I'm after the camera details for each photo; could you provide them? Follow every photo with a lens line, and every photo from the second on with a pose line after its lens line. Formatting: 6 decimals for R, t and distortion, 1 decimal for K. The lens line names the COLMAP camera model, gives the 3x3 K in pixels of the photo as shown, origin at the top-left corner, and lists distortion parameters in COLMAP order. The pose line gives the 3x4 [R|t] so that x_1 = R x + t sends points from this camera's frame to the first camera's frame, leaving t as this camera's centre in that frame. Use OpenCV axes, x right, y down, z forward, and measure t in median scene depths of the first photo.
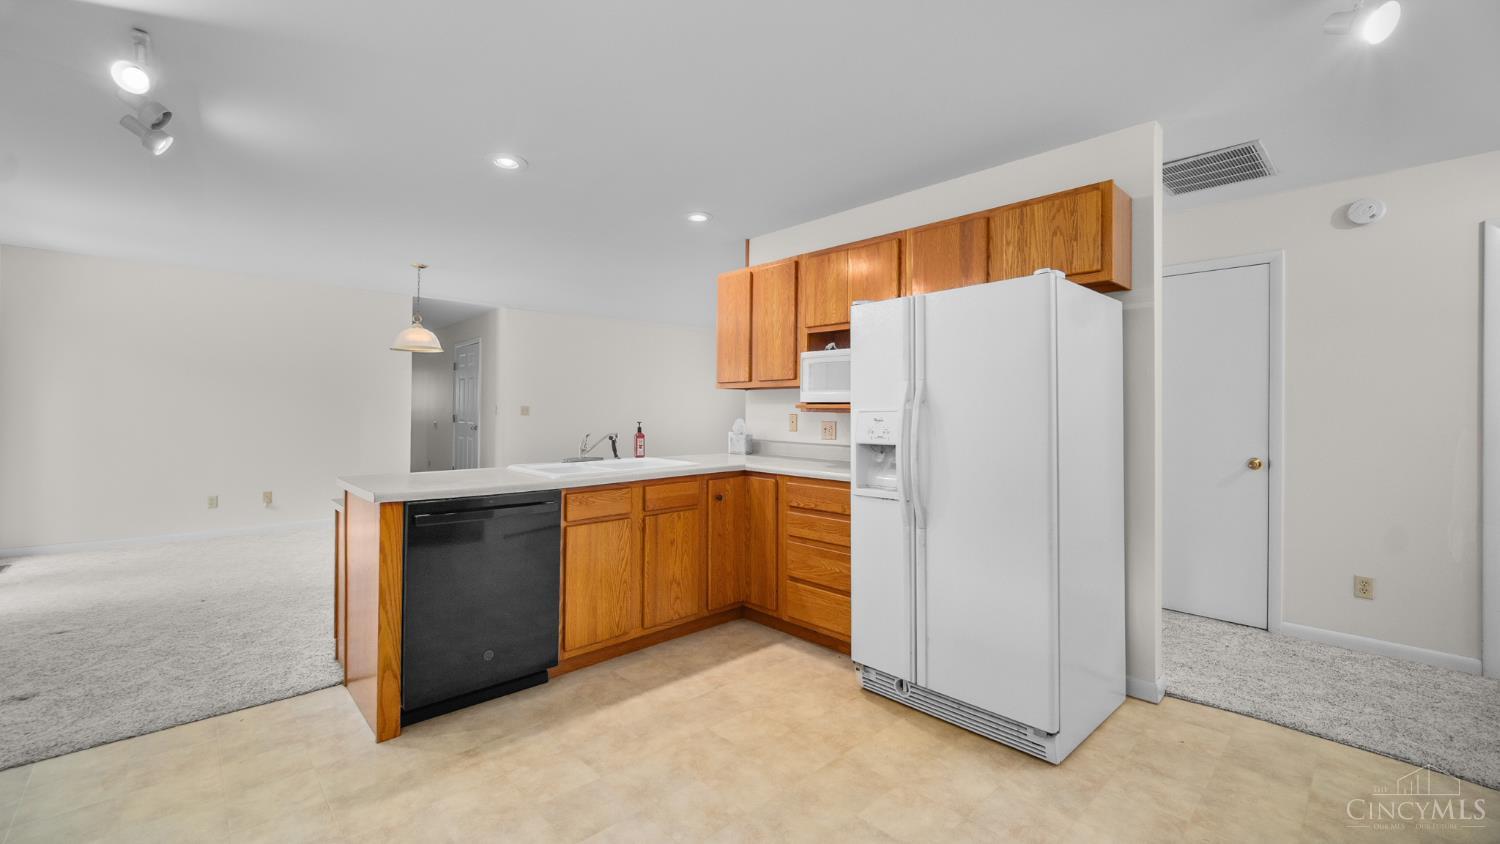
lens RADIAL K [[617.2, 0, 749.8], [0, 617.2, 410.8], [0, 0, 1]] dist [0.000466, 0.000061]
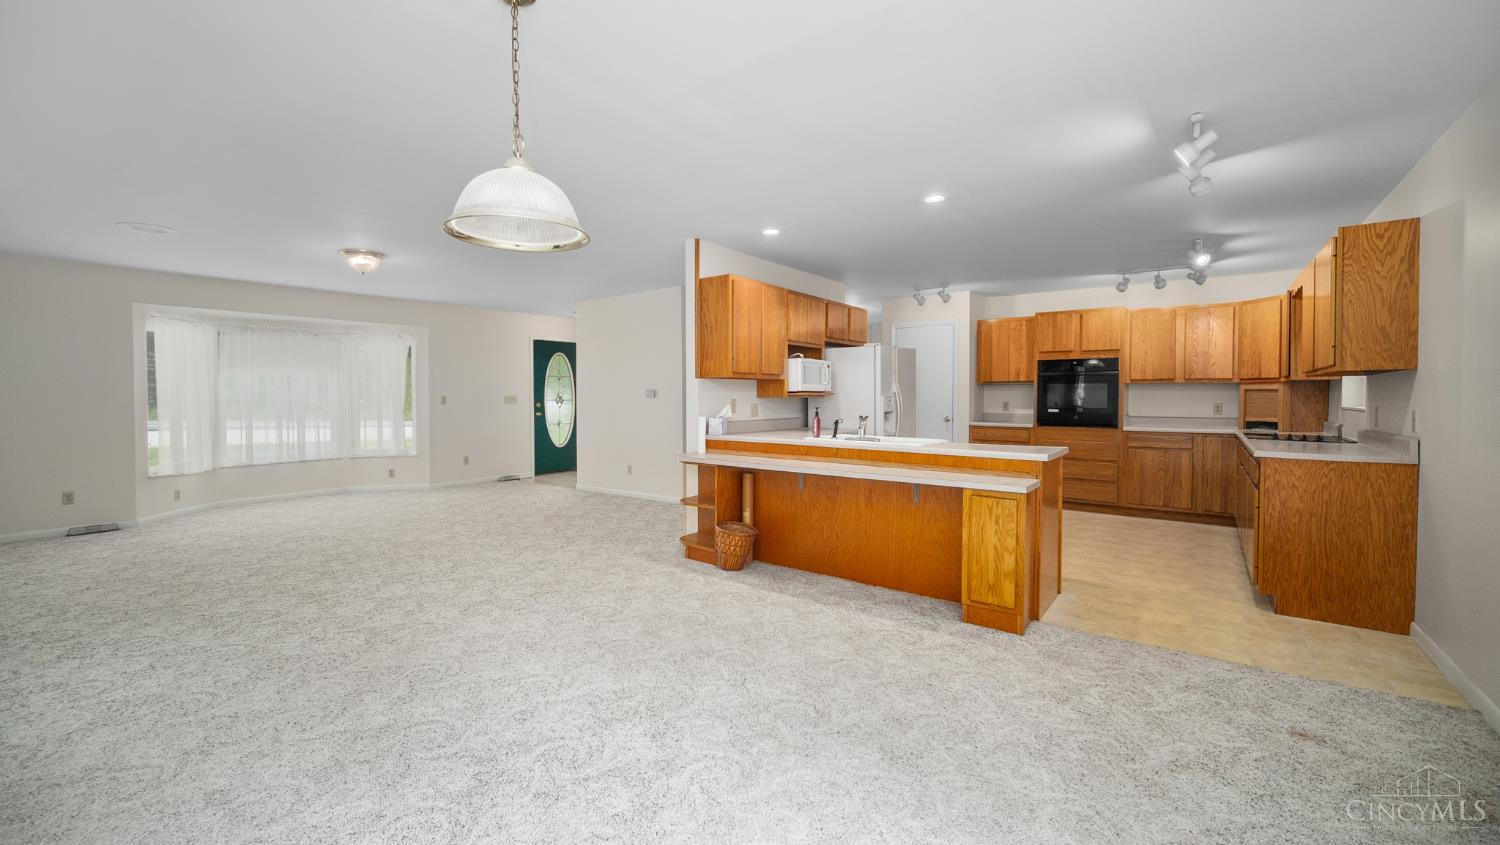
lens RADIAL K [[609.2, 0, 740.7], [0, 609.2, 409.7], [0, 0, 1]] dist [-0.000032, -0.000592]
pose [[-0.174240, -0.031352, 0.984204, -1.448612], [-0.004366, 0.999508, 0.031066, -0.014853], [-0.984694, 0.001116, -0.174291, 1.497598]]
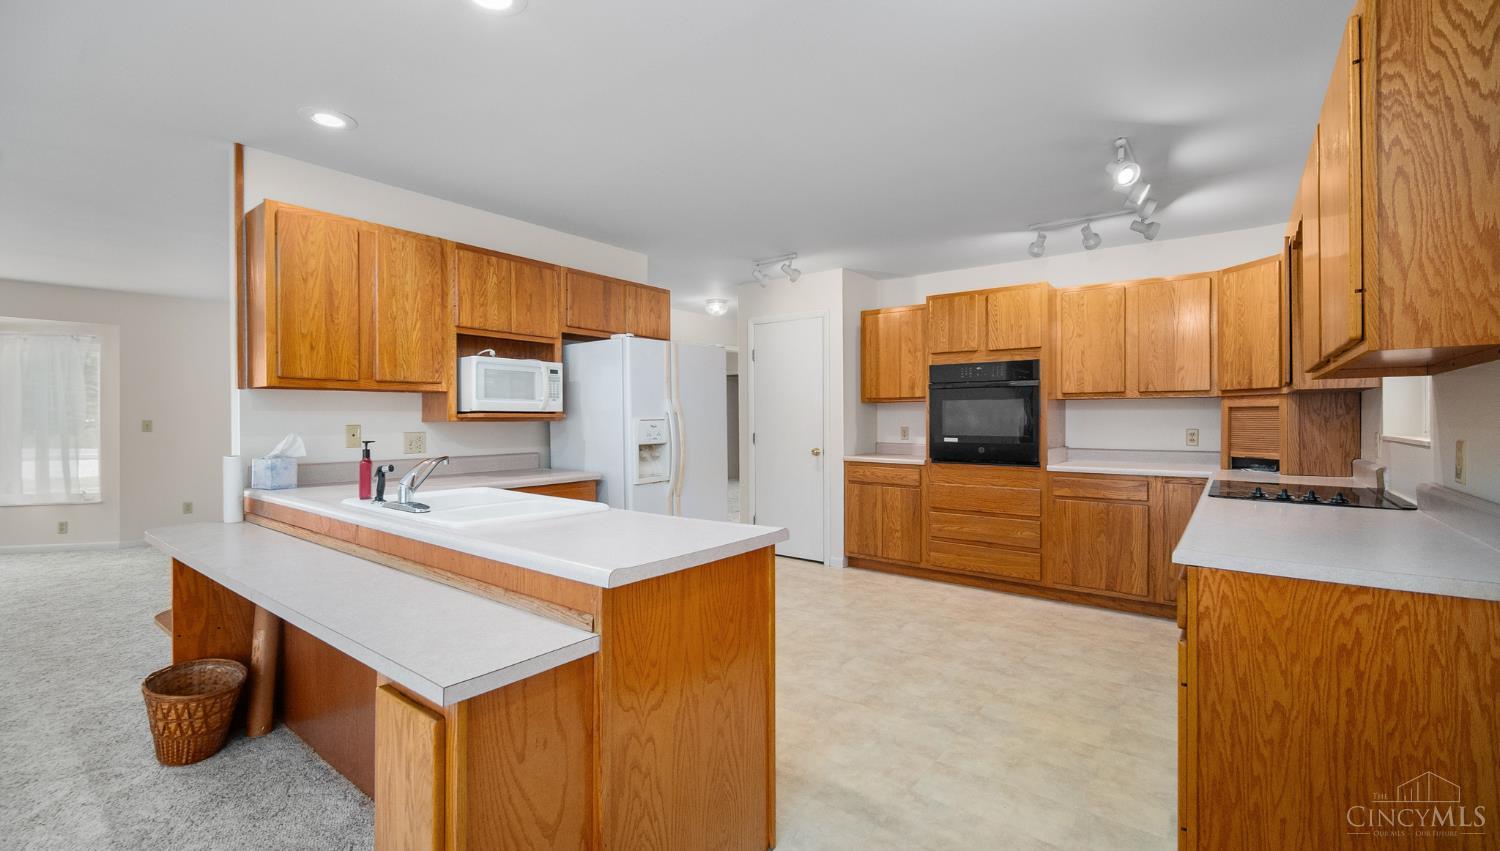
lens RADIAL K [[632.1, 0, 750.0], [0, 632.1, 420.2], [0, 0, 1]] dist [0.001205, -0.000413]
pose [[-0.167735, -0.010147, 0.985780, -0.958993], [-0.001966, 0.999948, 0.009958, -0.010692], [-0.985830, -0.000268, -0.167746, 0.807390]]
